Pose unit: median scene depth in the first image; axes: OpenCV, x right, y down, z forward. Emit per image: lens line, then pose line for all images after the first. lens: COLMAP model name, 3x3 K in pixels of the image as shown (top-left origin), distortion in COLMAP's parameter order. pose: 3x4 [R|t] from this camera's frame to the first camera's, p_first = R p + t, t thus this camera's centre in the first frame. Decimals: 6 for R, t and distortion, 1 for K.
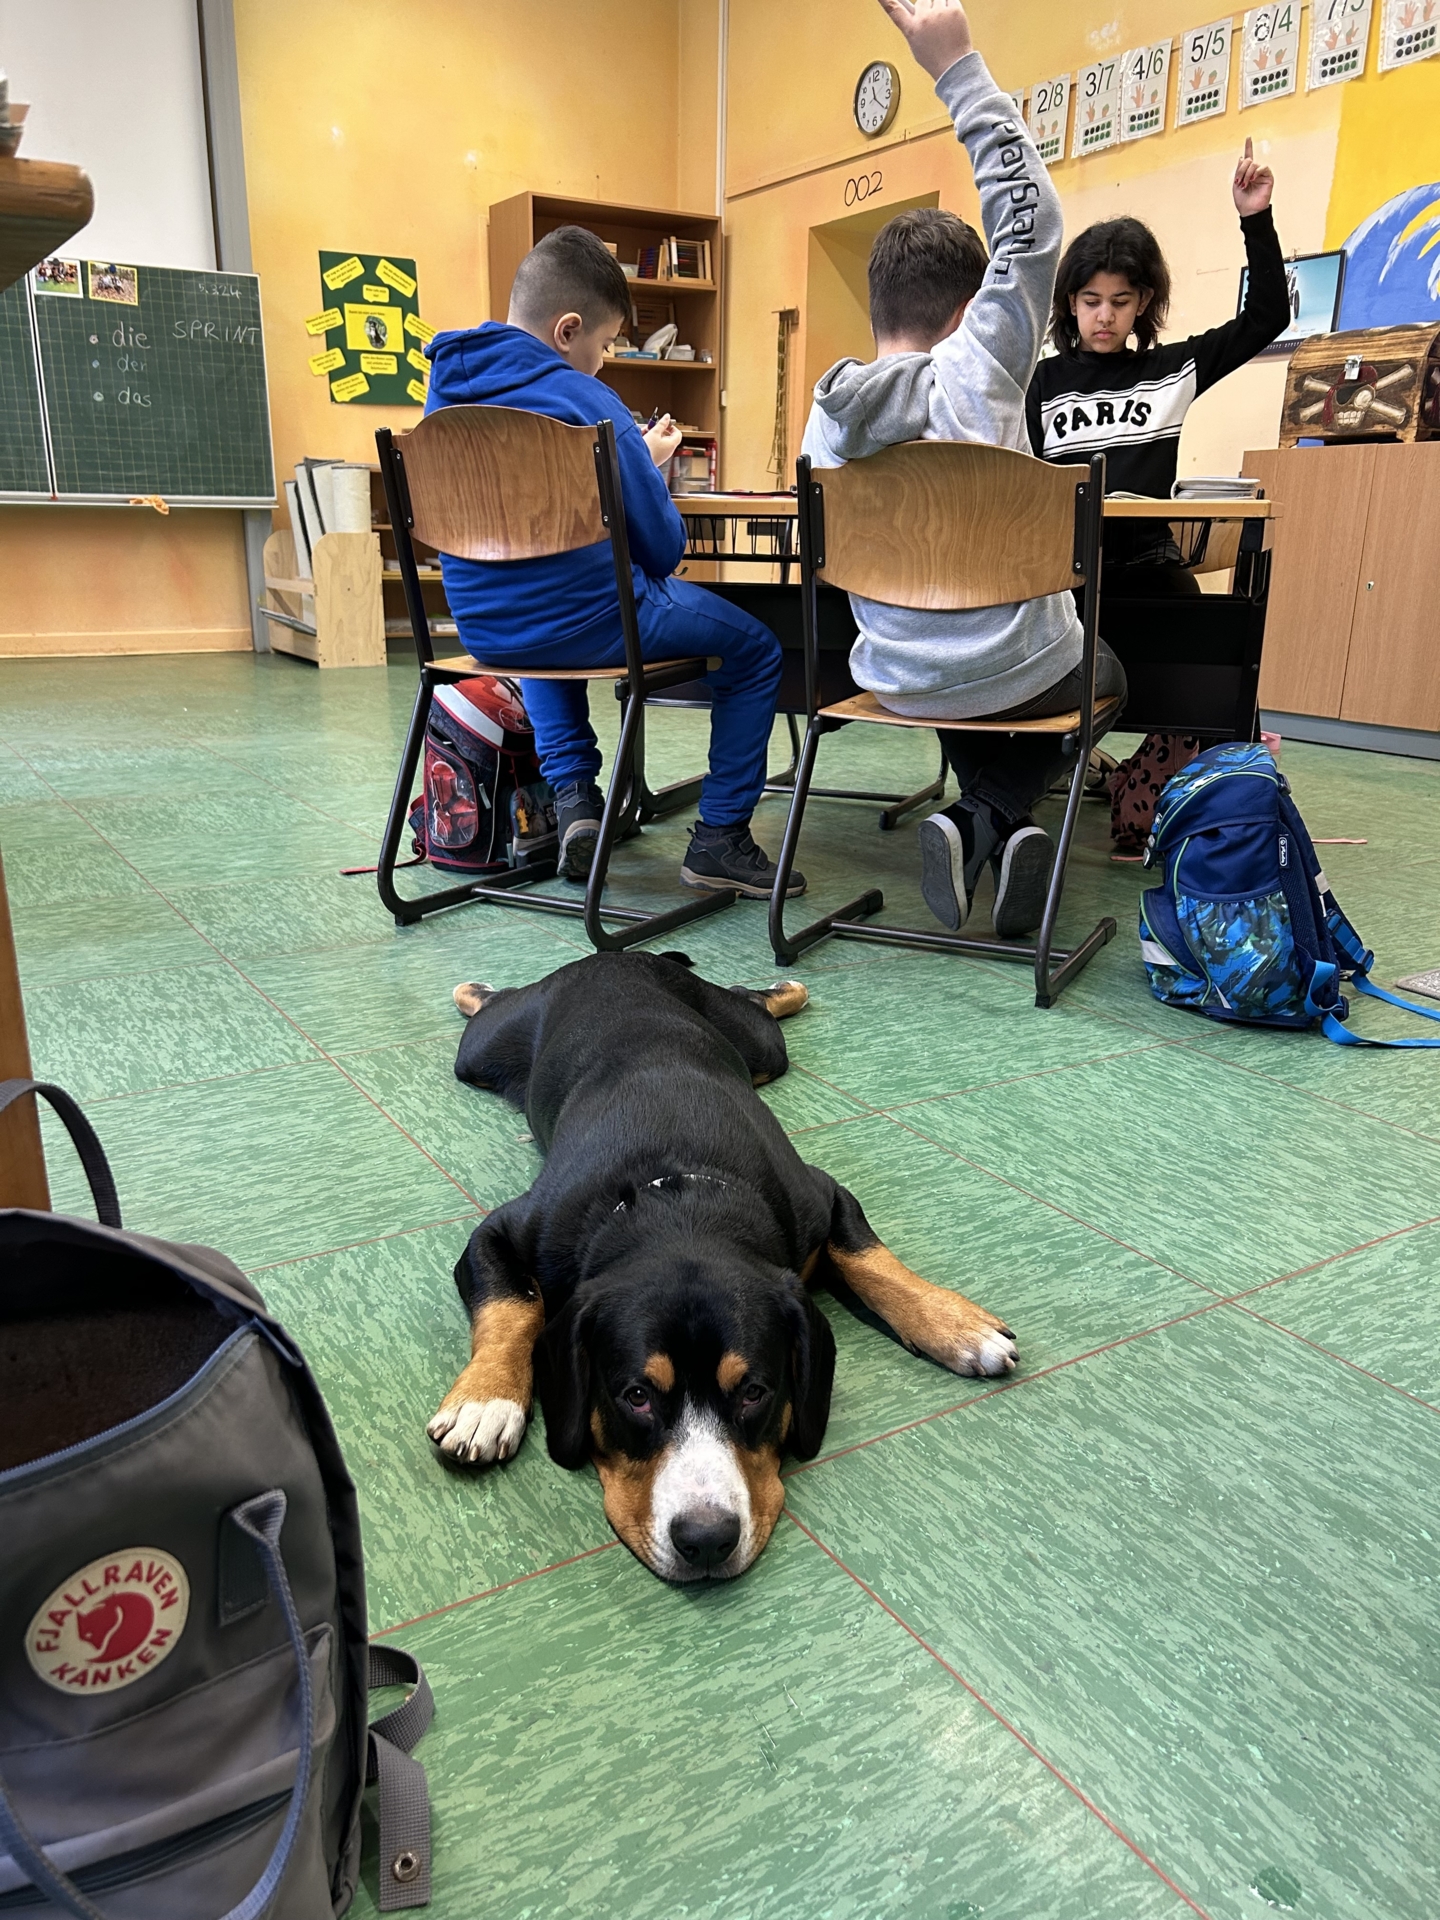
lens RADIAL K [[1446.8, 0, 720.0], [0, 1446.8, 960.0], [0, 0, 1]] dist [0.005306, -0.002697]
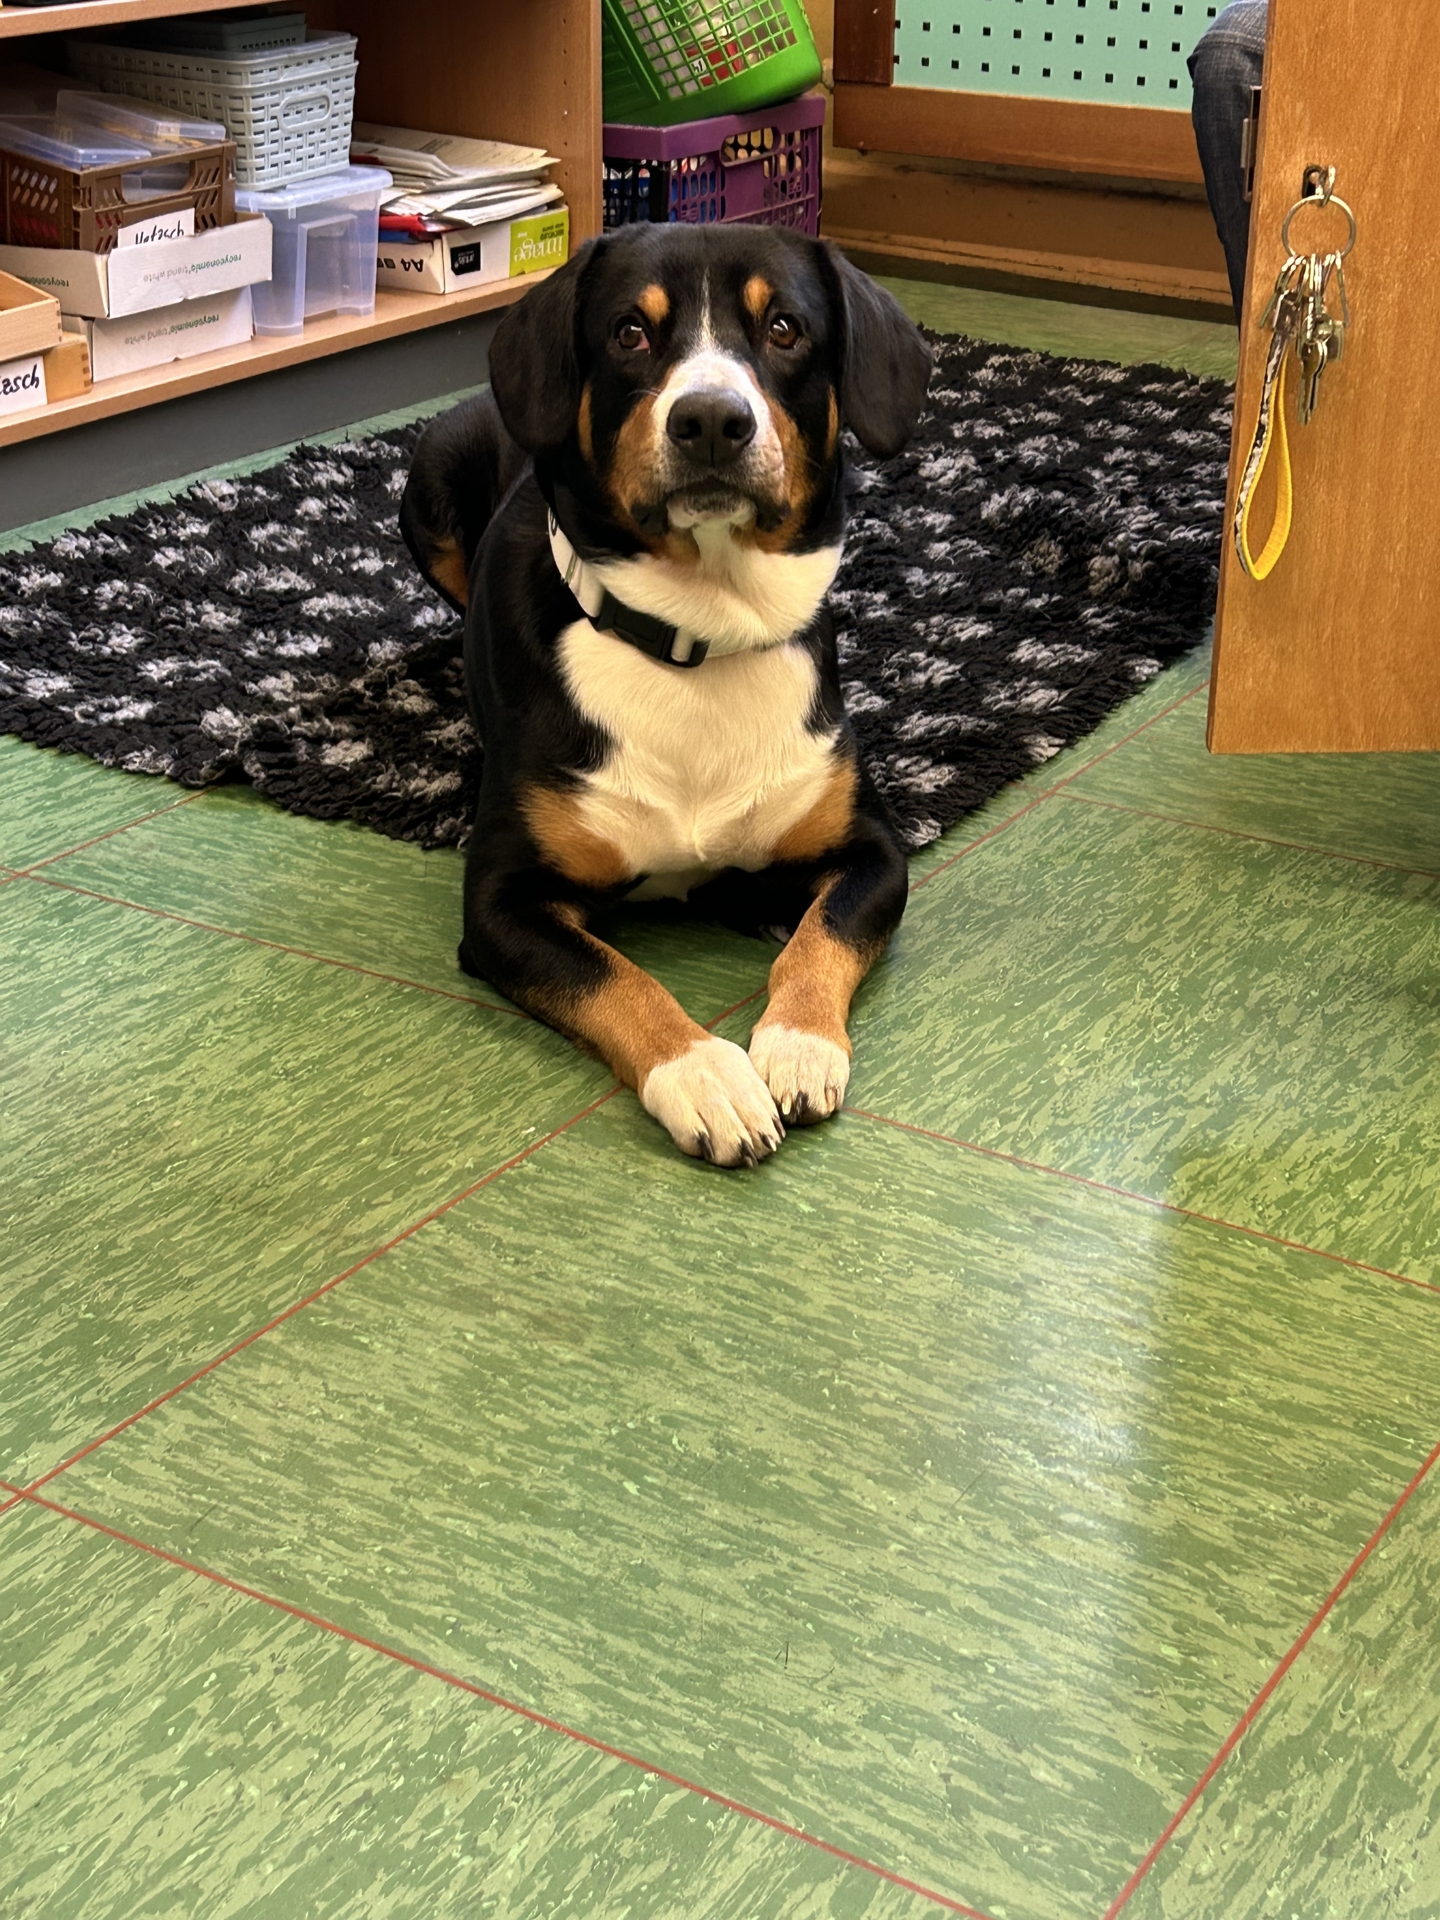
lens RADIAL K [[2865.0, 0, 720.0], [0, 2865.0, 960.0], [0, 0, 1]] dist [0.011348, -0.003619]
pose [[-0.899124, 0.170420, -0.403155, 0.612268], [-0.136583, 0.765849, 0.628347, -0.386514], [0.415839, 0.620025, -0.665317, 1.137705]]
